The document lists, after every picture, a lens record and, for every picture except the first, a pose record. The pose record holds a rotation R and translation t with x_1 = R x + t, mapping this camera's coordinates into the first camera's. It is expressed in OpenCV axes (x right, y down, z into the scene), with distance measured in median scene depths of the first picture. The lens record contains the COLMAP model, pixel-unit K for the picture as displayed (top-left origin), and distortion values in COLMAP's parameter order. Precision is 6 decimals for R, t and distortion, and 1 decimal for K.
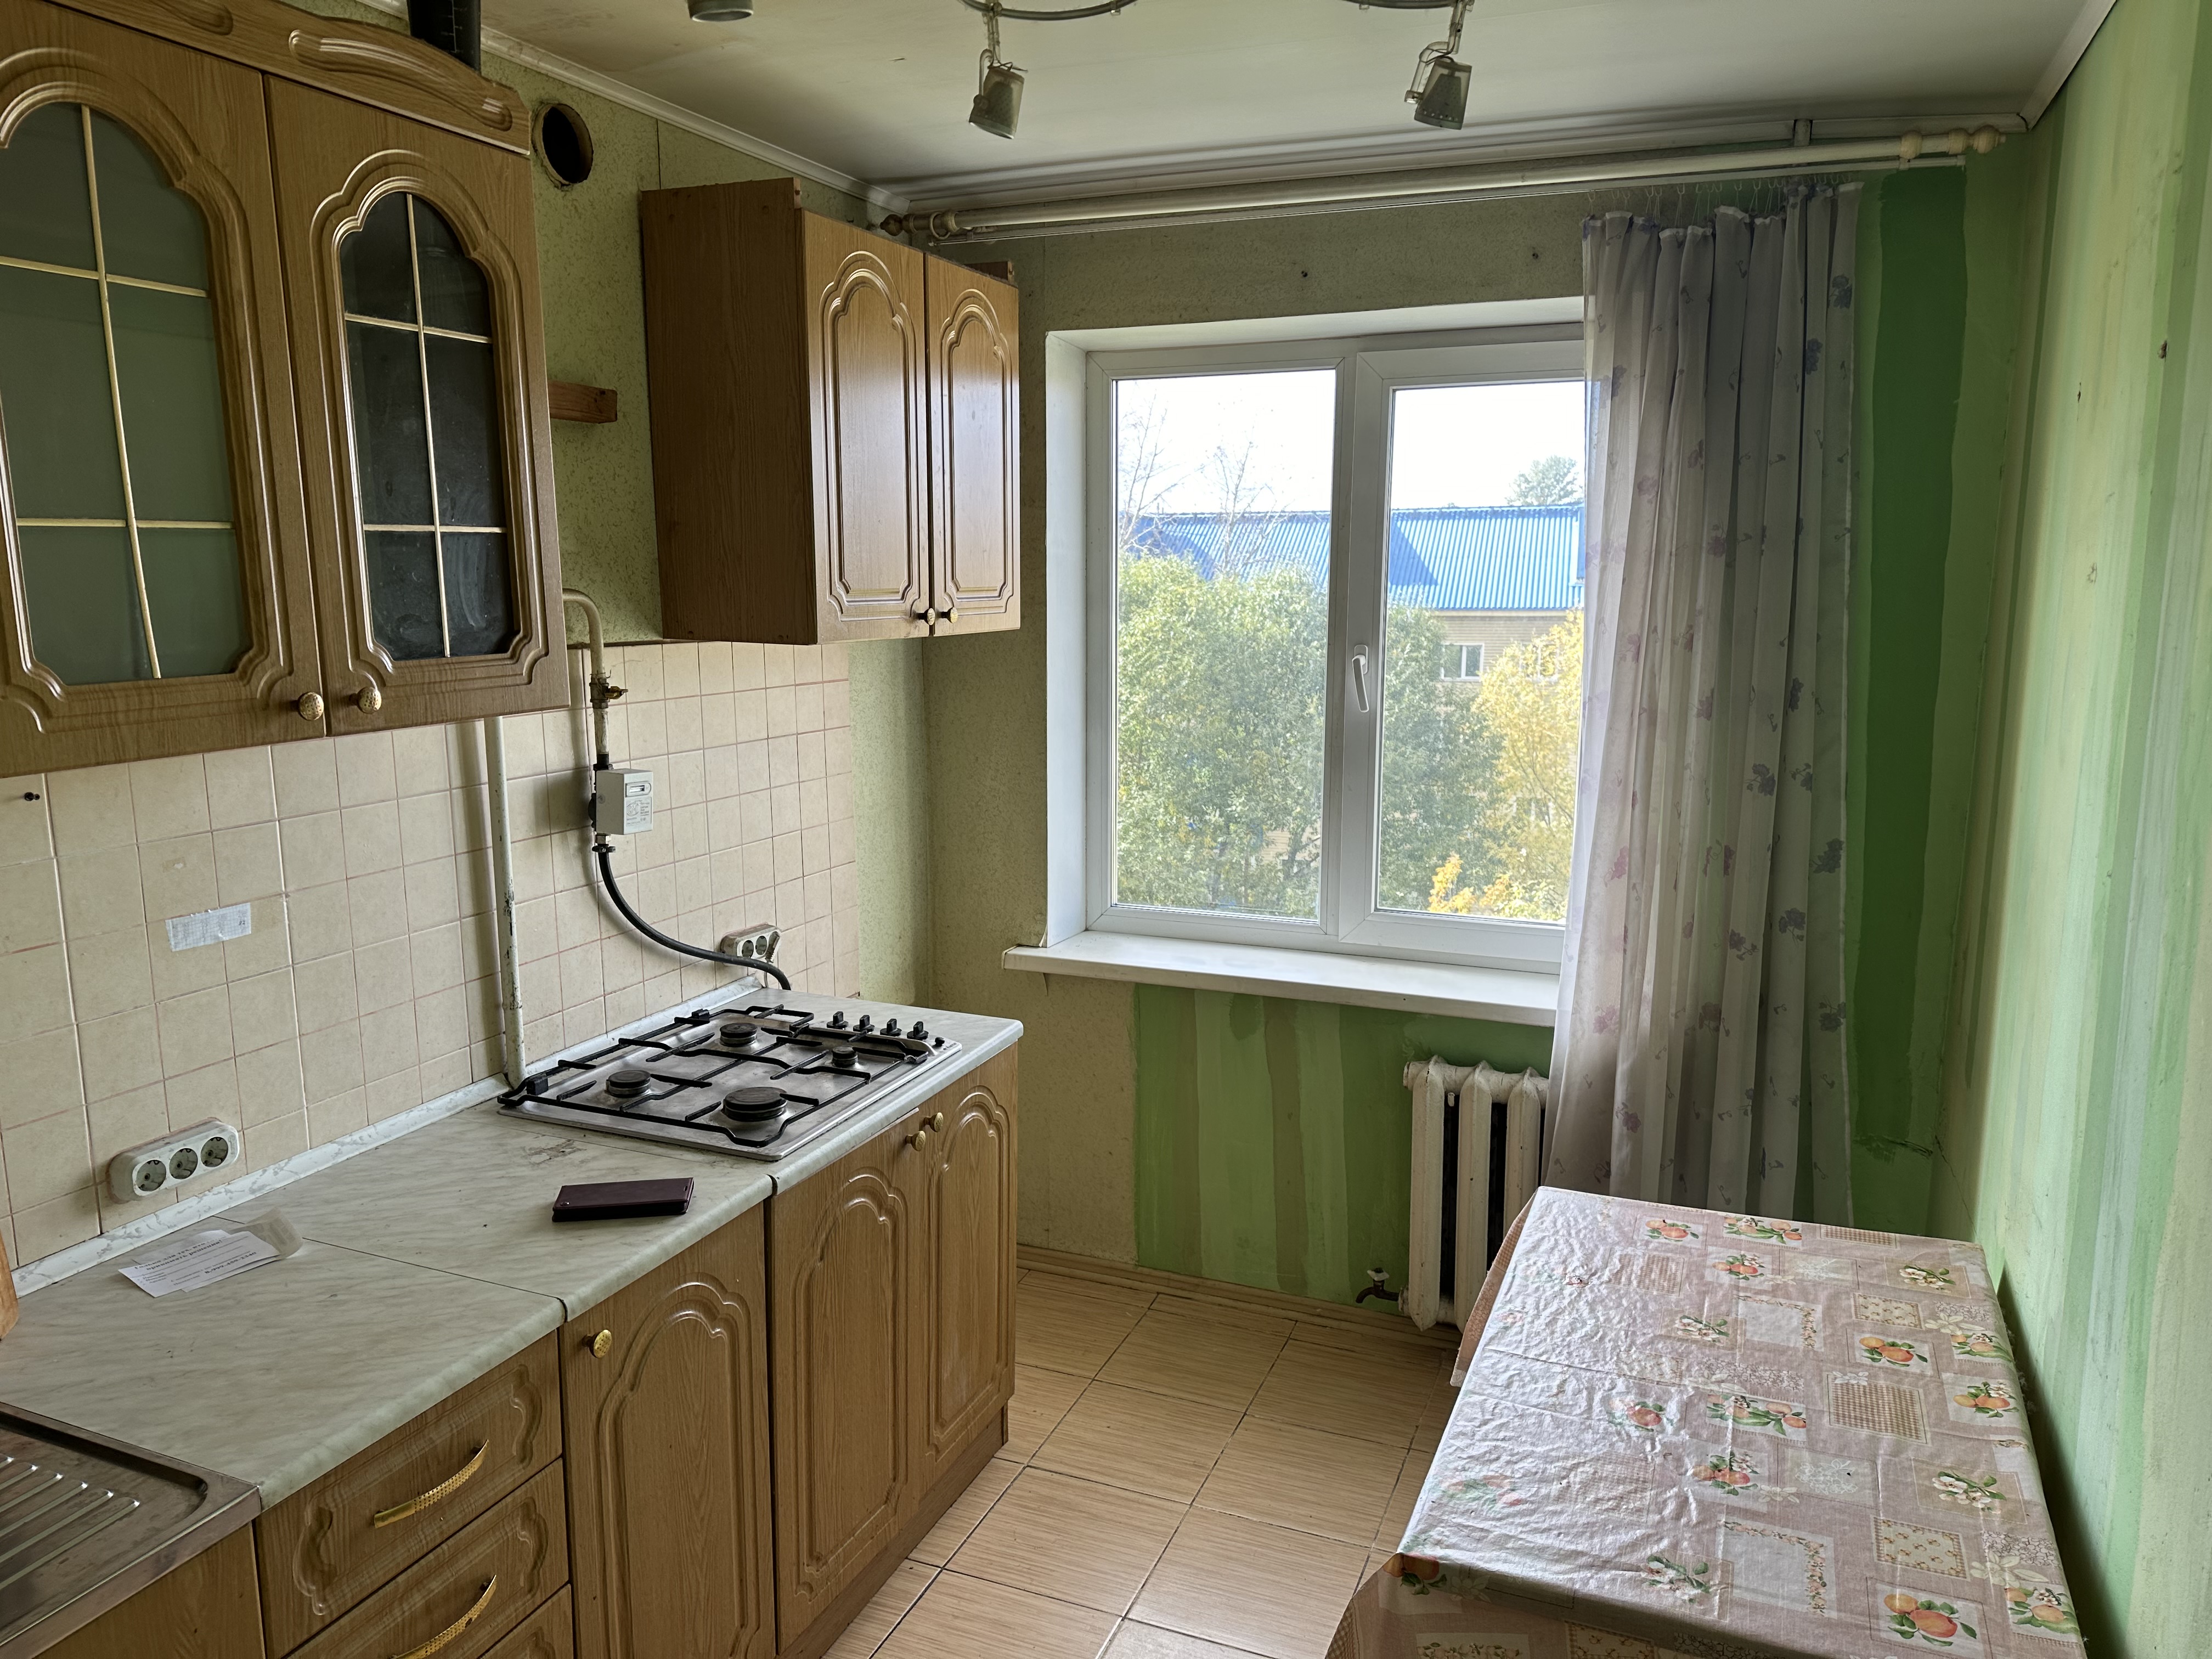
lens RADIAL K [[1524.1, 0, 1115.3], [0, 1524.1, 822.7], [0, 0, 1]] dist [0.119443, -0.192404]
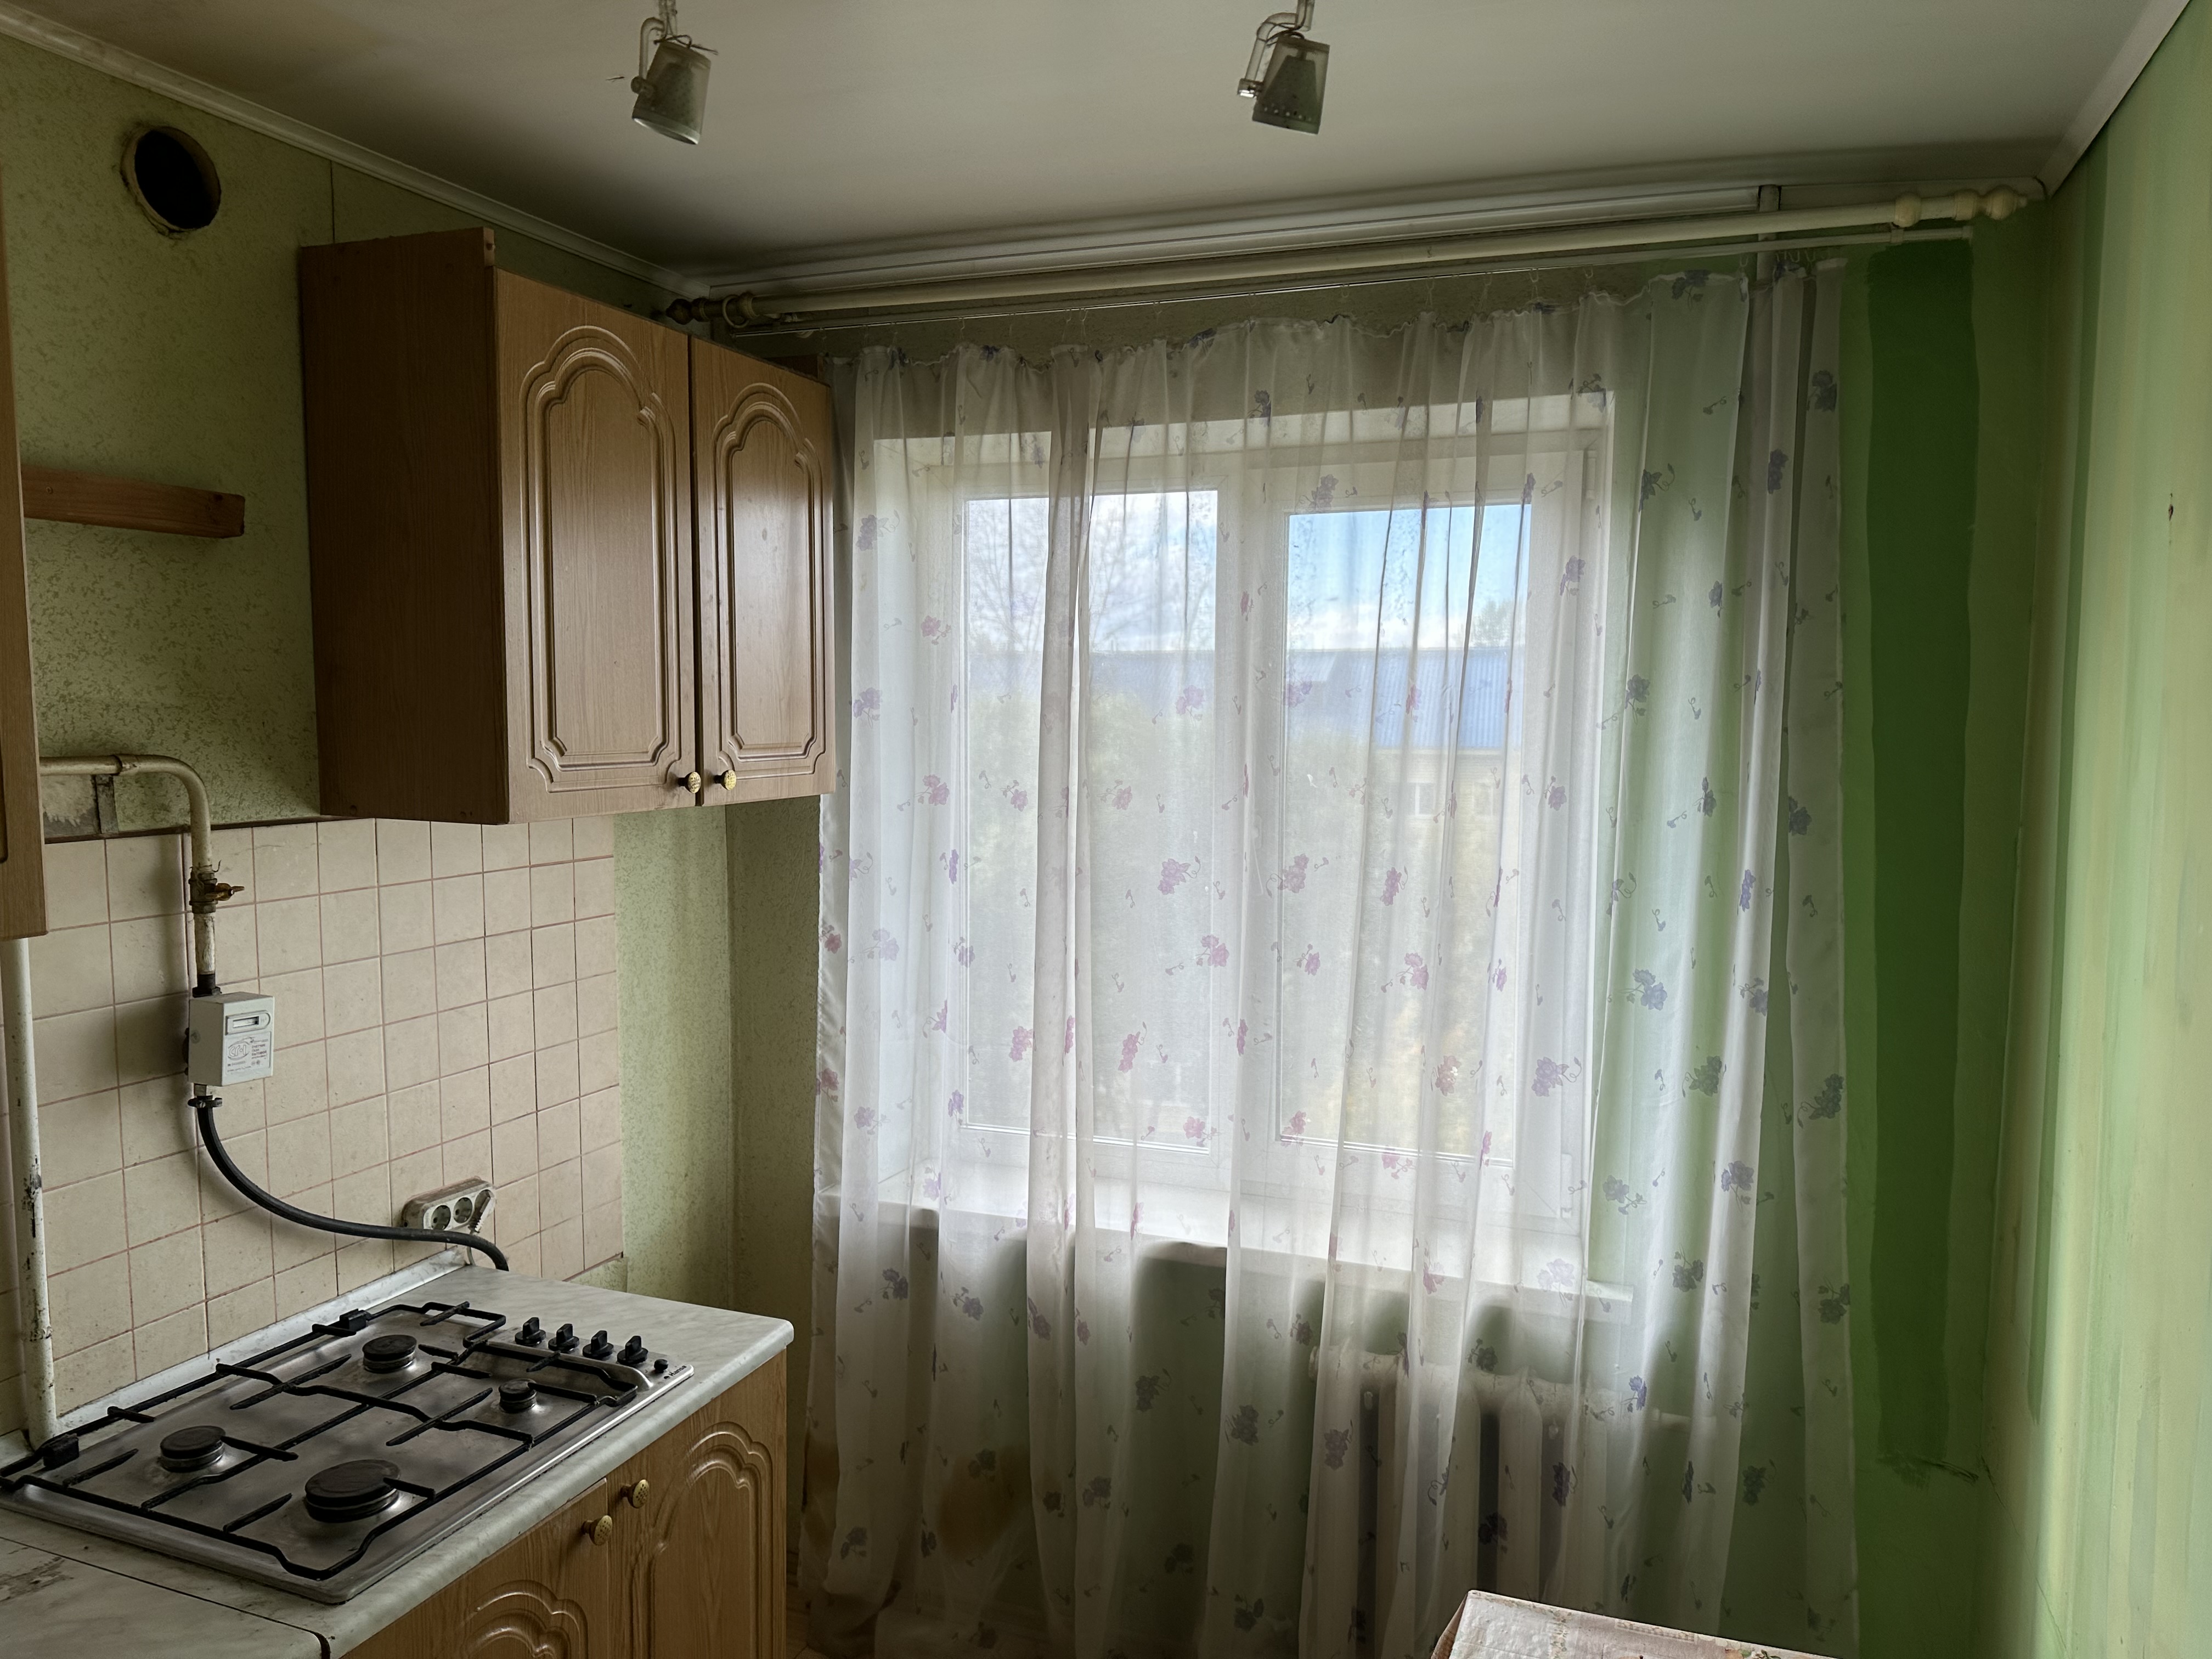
lens RADIAL K [[1570.7, 0, 1106.0], [0, 1570.7, 829.5], [0, 0, 1]] dist [0.004816, 0.000887]
pose [[0.999648, 0.002102, 0.026432, 0.077794], [0.000168, 0.996329, -0.085603, -0.047863], [-0.026515, 0.085577, 0.995979, 0.224689]]
